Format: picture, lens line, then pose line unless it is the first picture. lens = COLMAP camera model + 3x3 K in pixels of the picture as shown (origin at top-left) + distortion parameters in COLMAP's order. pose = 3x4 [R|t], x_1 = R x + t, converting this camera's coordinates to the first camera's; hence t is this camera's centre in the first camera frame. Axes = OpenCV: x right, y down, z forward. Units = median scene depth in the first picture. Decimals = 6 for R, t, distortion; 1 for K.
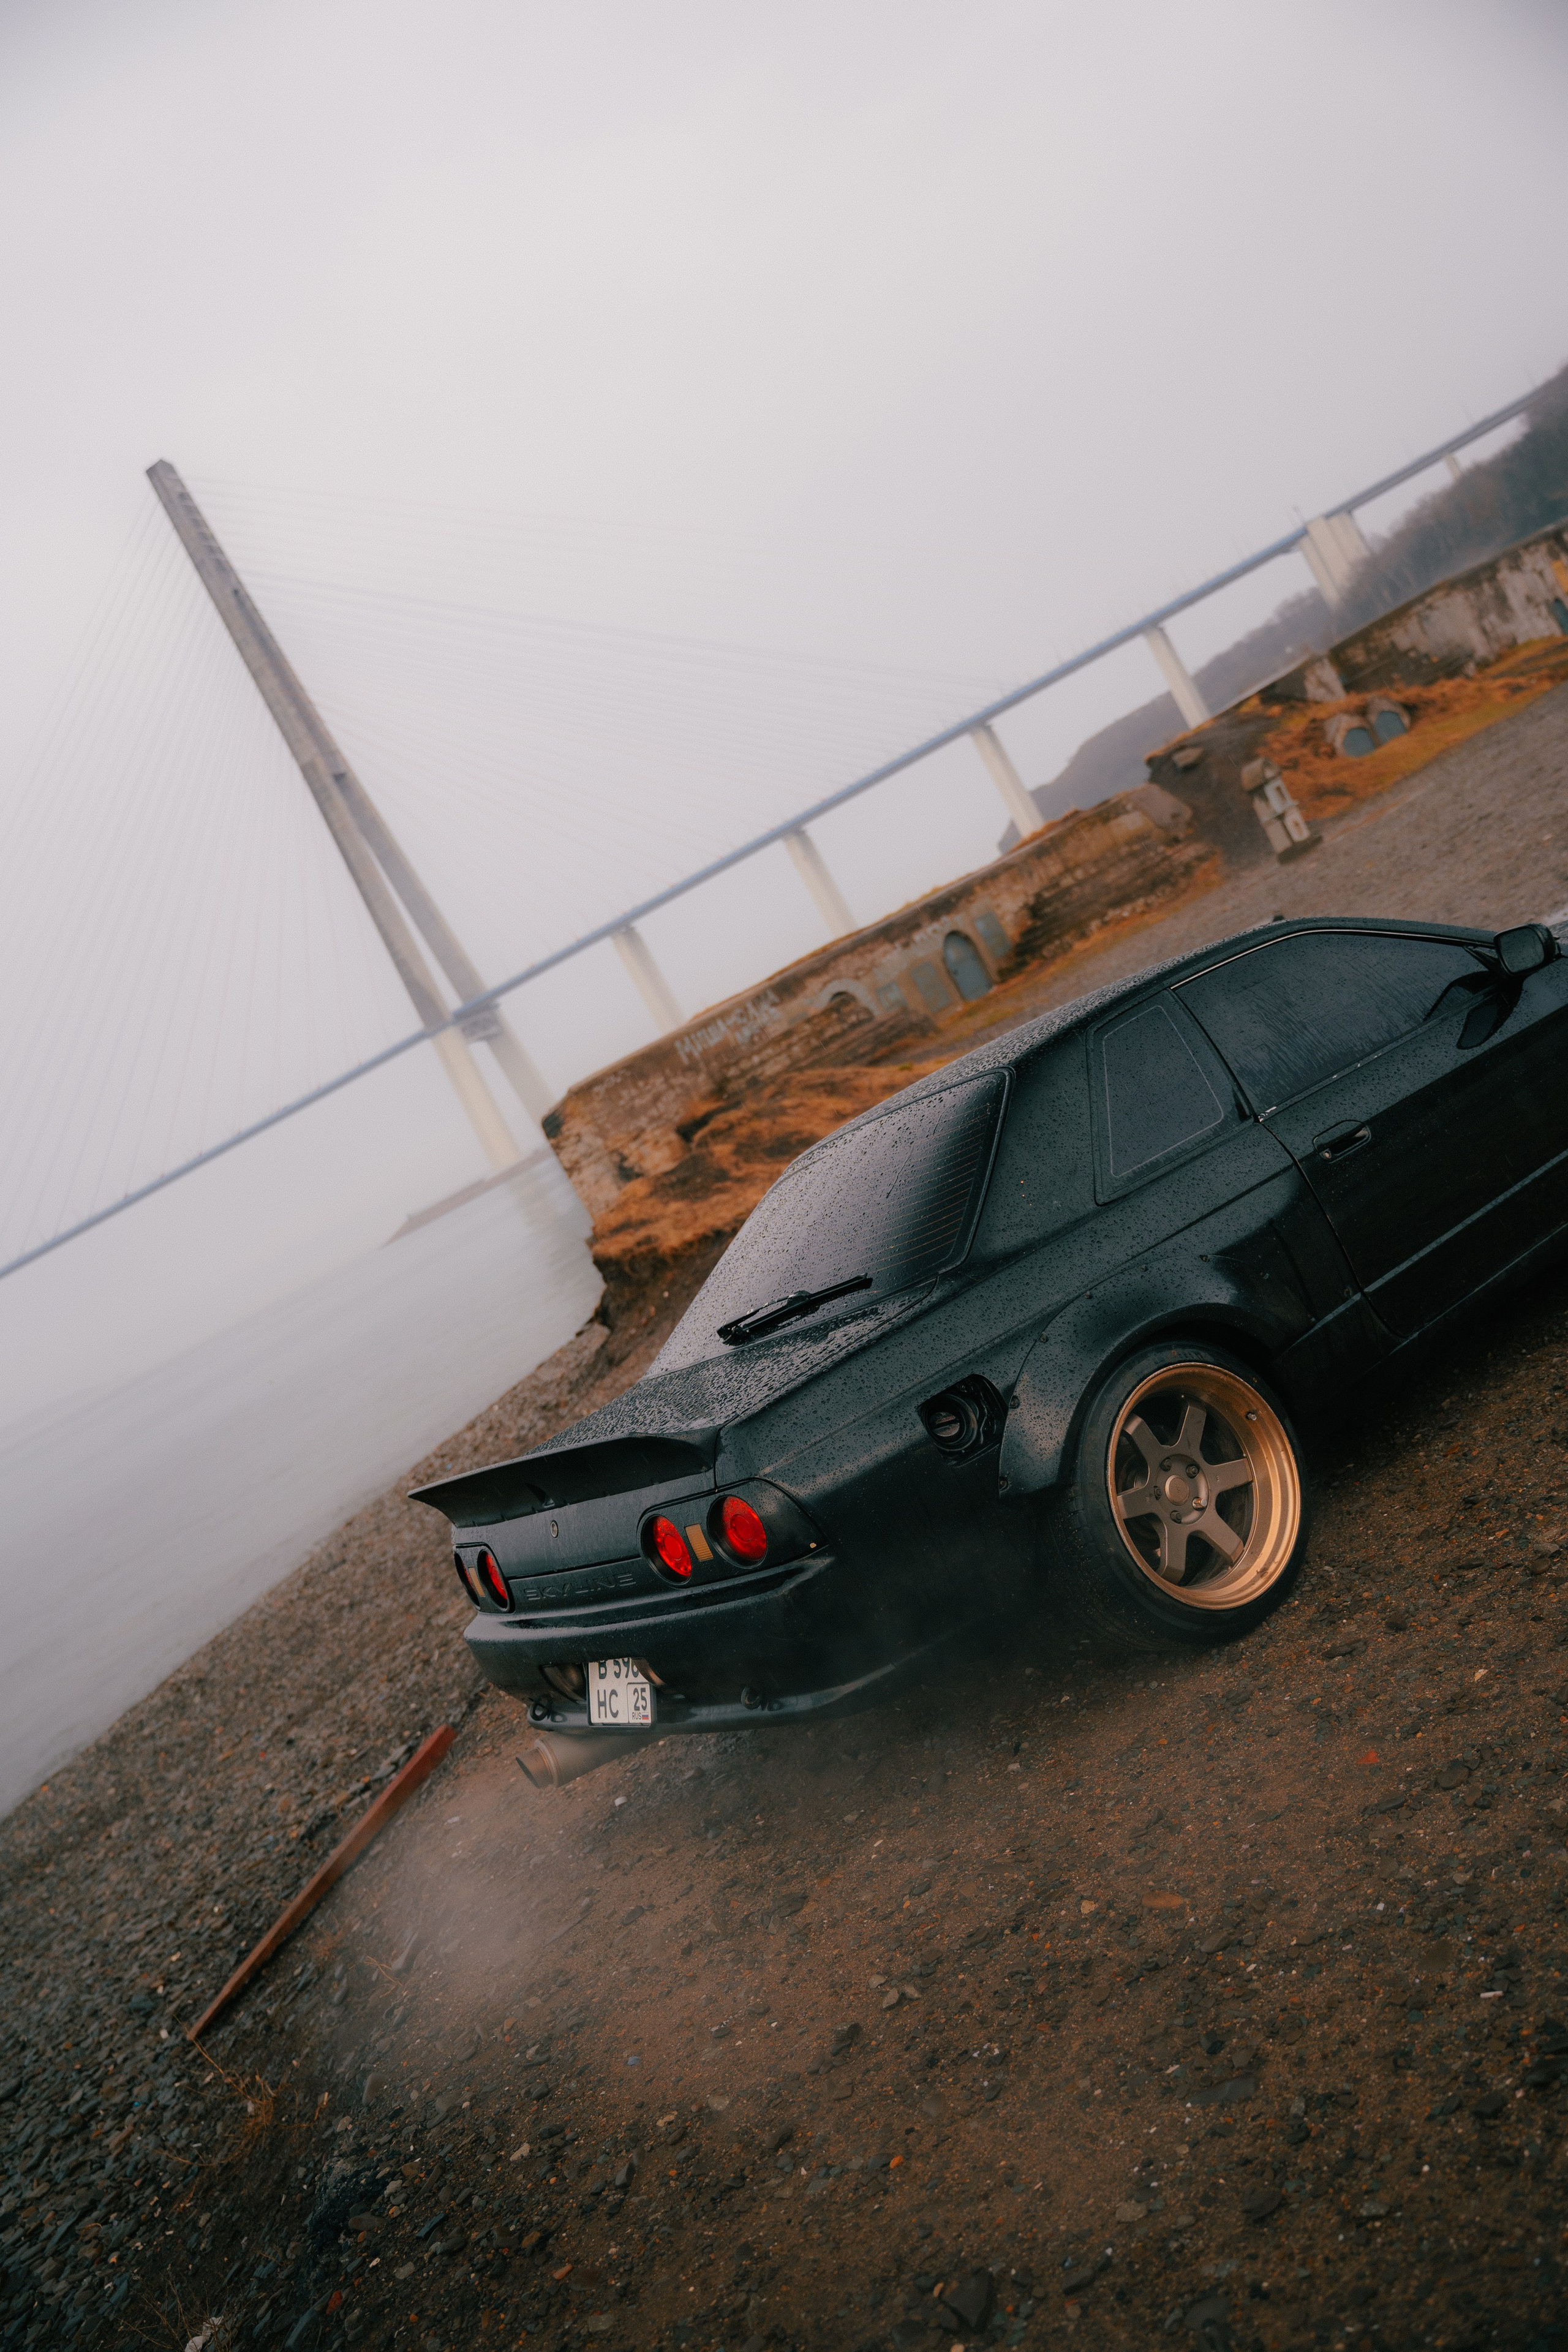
lens RADIAL K [[2211.4, 0, 780.4], [0, 2211.4, 1178.0], [0, 0, 1]] dist [0.016240, 0.000000]
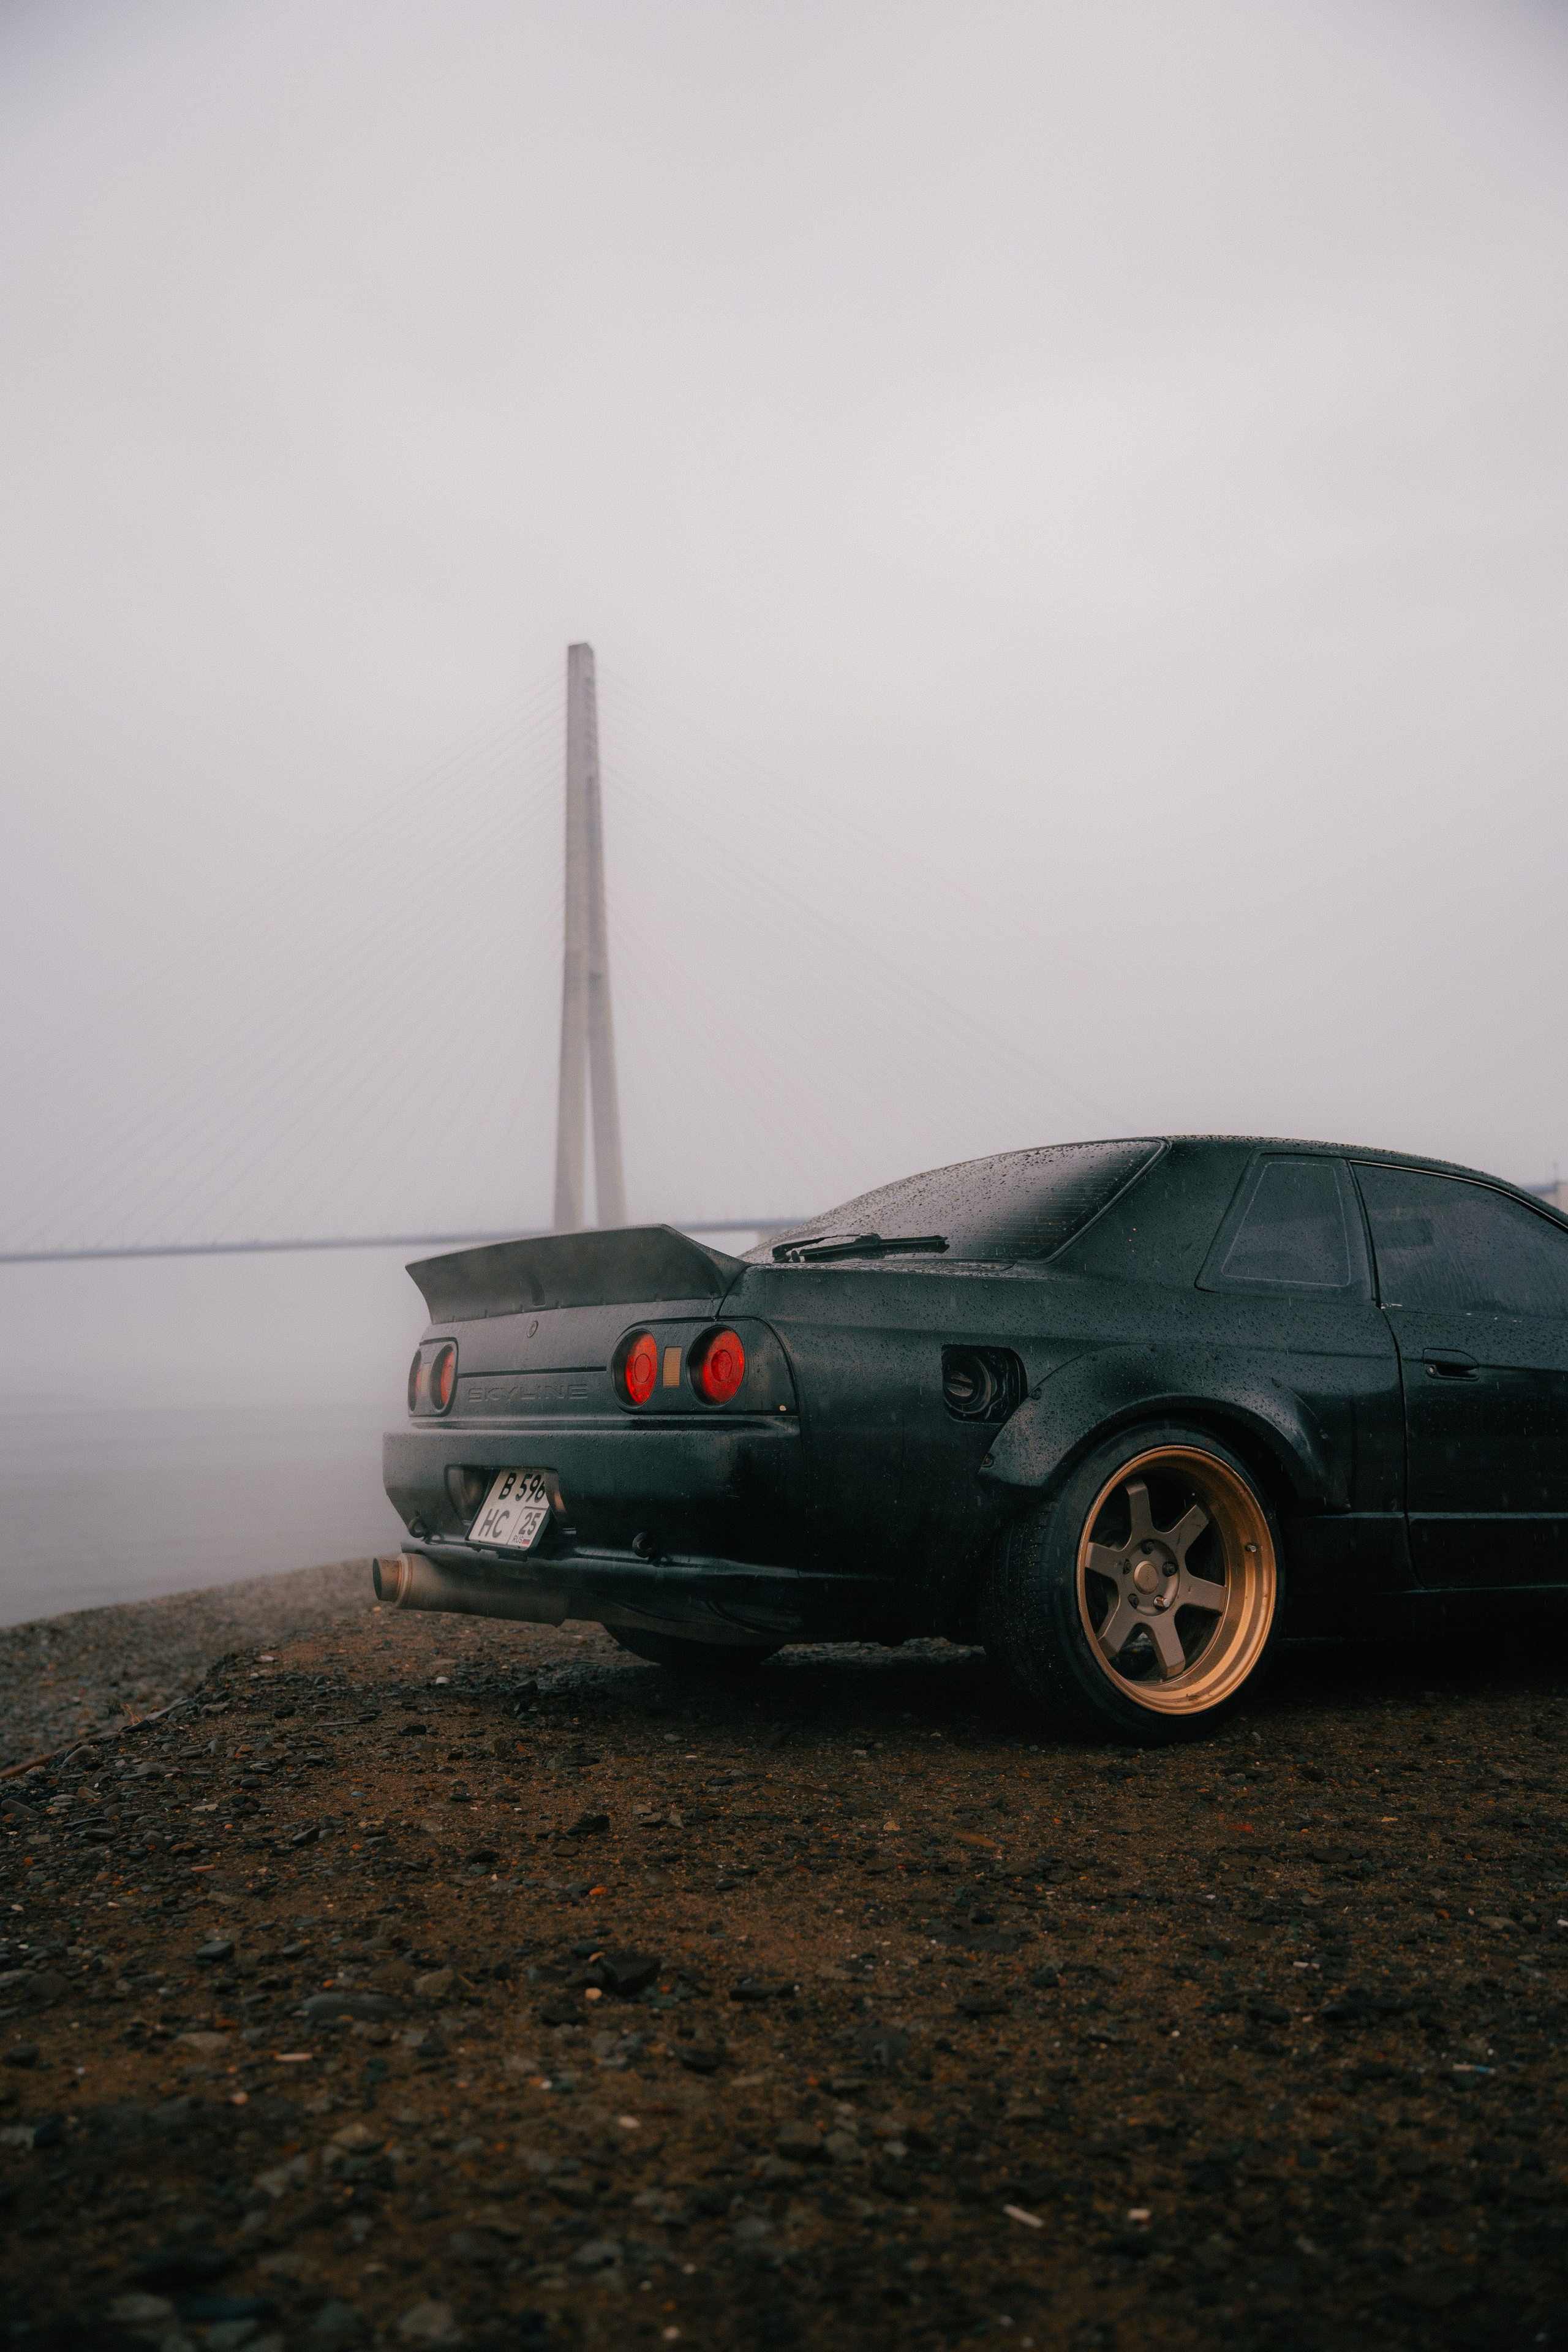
lens RADIAL K [[2211.4, 0, 781.1], [0, 2211.4, 1173.6], [0, 0, 1]] dist [0.016240, 0.000000]
pose [[0.889872, 0.449316, -0.079015, 0.037363], [-0.456137, 0.879411, -0.136291, 0.177279], [0.008249, 0.157323, 0.987513, 0.049242]]
